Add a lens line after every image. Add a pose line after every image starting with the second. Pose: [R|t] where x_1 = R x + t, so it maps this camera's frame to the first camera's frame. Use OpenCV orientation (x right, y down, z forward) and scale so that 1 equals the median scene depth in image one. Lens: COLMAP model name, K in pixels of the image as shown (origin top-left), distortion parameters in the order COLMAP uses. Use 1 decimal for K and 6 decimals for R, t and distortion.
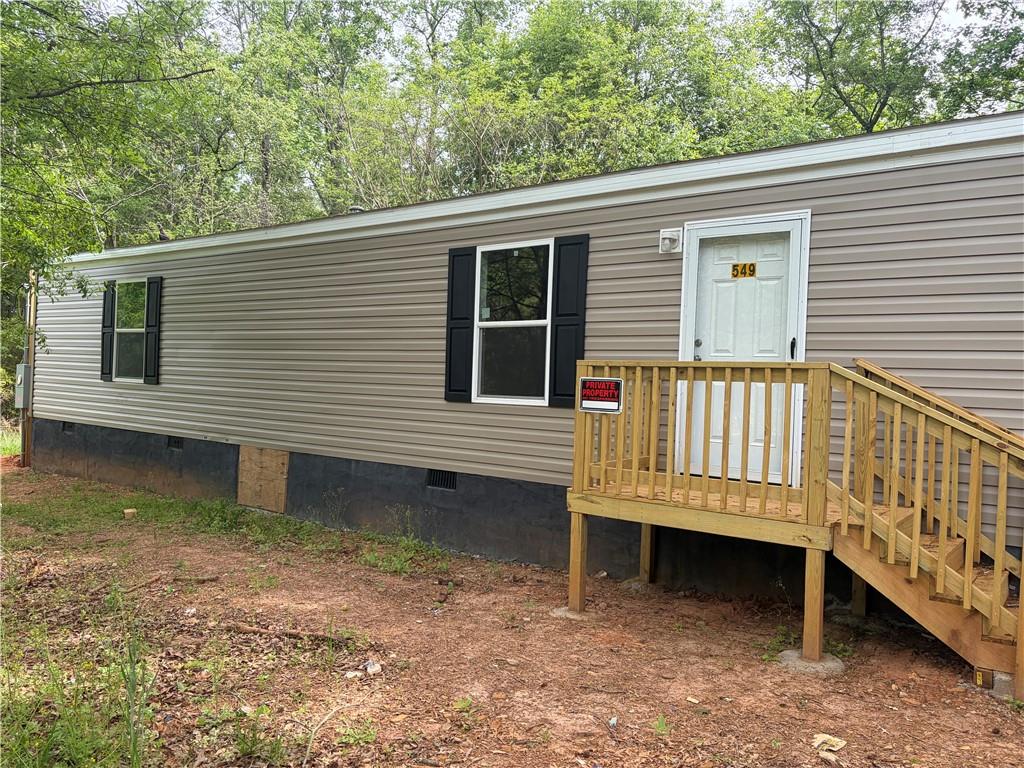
lens RADIAL K [[782.4, 0, 512.5], [0, 782.4, 388.2], [0, 0, 1]] dist [0.026563, -0.016494]
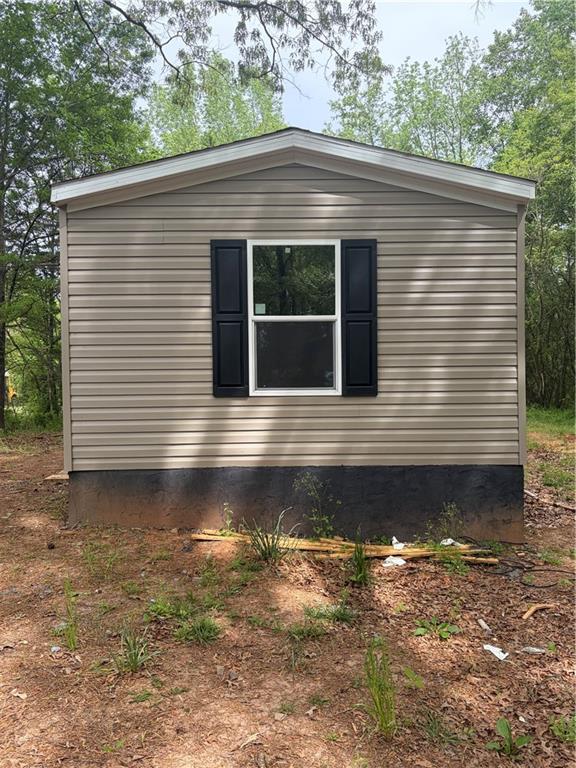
lens RADIAL K [[586.8, 0, 288.1], [0, 586.8, 382.7], [0, 0, 1]] dist [0.026563, -0.016494]
pose [[0.771807, -0.046277, 0.634171, -0.497176], [0.036340, 0.998928, 0.028667, -0.019319], [-0.634818, 0.000920, 0.772661, 0.395740]]
